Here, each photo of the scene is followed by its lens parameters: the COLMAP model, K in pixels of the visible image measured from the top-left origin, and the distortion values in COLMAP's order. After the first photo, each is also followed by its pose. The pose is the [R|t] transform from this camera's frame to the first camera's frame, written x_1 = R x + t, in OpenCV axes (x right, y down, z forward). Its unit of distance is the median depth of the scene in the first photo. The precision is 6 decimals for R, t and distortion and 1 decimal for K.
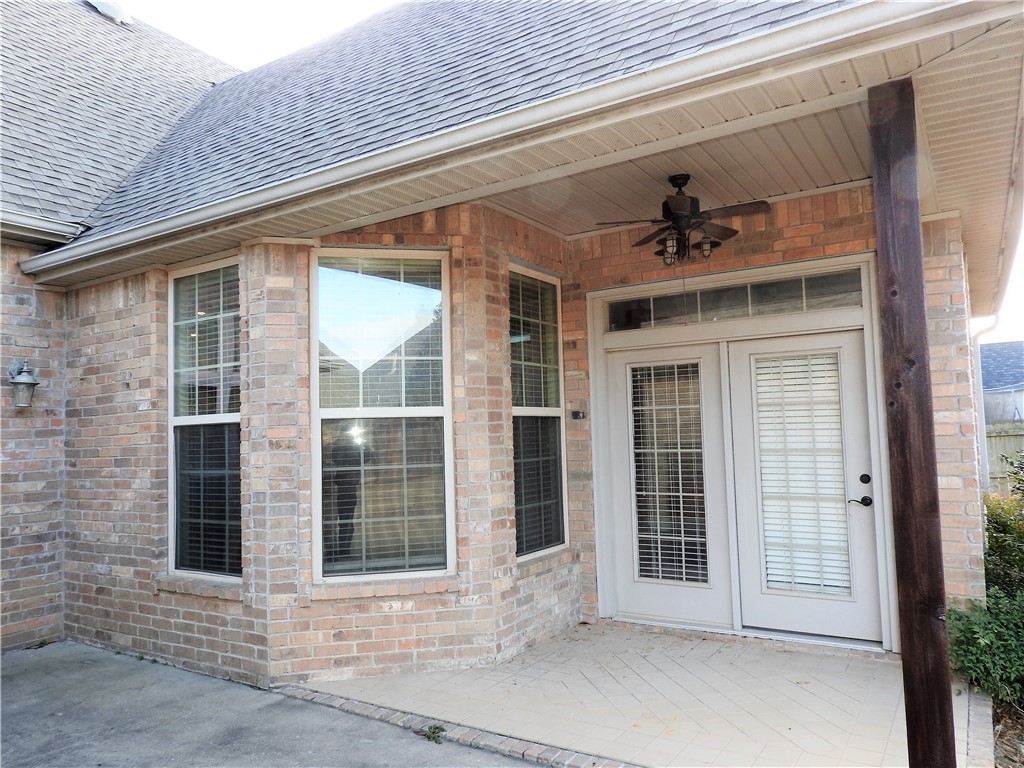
lens RADIAL K [[729.0, 0, 510.2], [0, 729.0, 384.3], [0, 0, 1]] dist [0.009002, -0.004491]
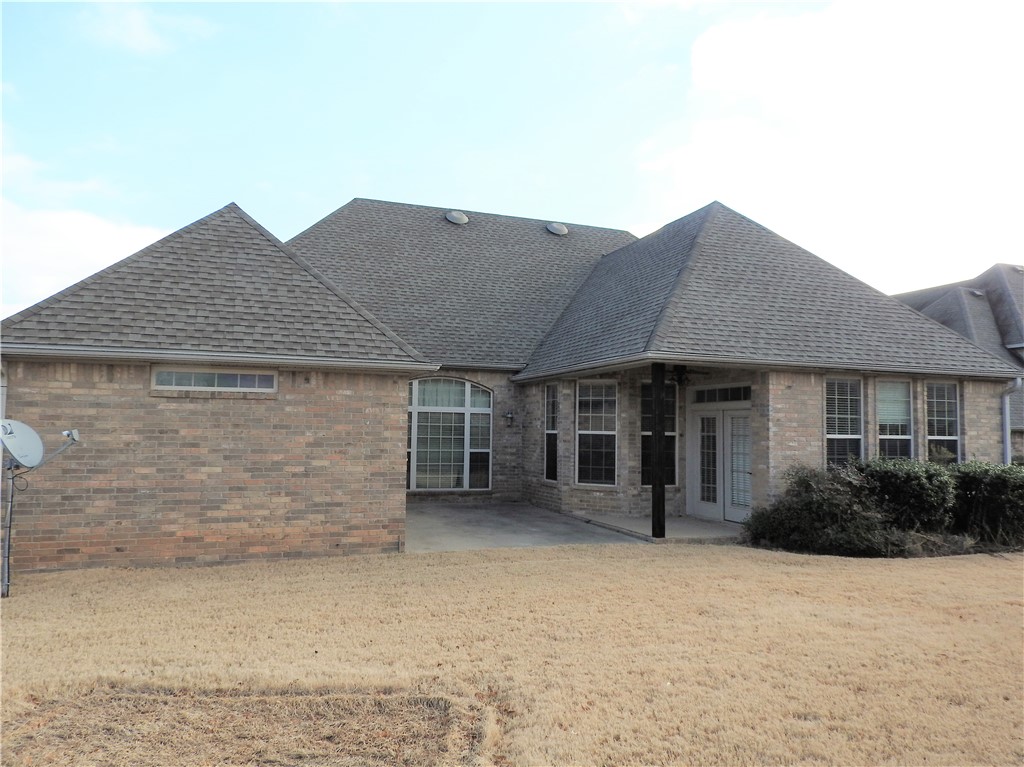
lens RADIAL K [[729.0, 0, 512.3], [0, 729.0, 384.2], [0, 0, 1]] dist [0.009002, -0.004491]
pose [[0.787699, 0.003451, -0.616050, 1.368963], [0.002564, 0.999957, 0.008880, -0.183997], [0.616054, -0.008575, 0.787657, -1.567657]]
